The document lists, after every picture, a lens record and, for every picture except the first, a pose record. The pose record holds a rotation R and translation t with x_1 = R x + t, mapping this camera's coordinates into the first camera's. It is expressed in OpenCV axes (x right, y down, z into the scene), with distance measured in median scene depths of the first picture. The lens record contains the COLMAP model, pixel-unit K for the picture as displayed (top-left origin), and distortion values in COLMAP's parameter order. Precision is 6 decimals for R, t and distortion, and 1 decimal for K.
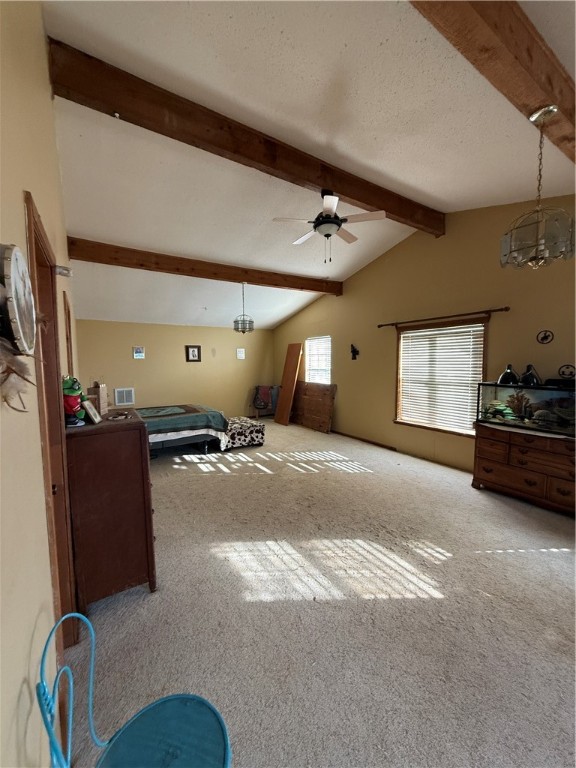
lens RADIAL K [[306.6, 0, 289.4], [0, 306.6, 383.7], [0, 0, 1]] dist [0.010042, -0.000952]
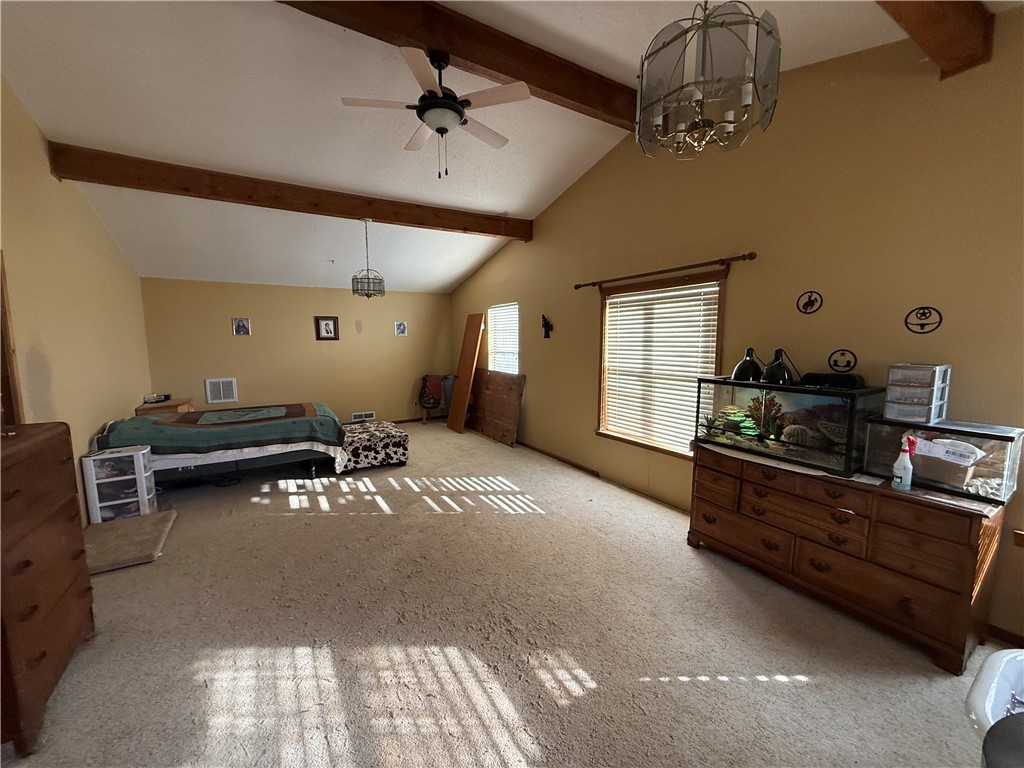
lens RADIAL K [[408.8, 0, 510.8], [0, 408.8, 385.6], [0, 0, 1]] dist [0.010042, -0.000952]
pose [[0.999612, 0.005533, -0.027292, 0.236131], [-0.004383, 0.999107, 0.042028, -0.018191], [0.027500, -0.041892, 0.998744, 0.157485]]
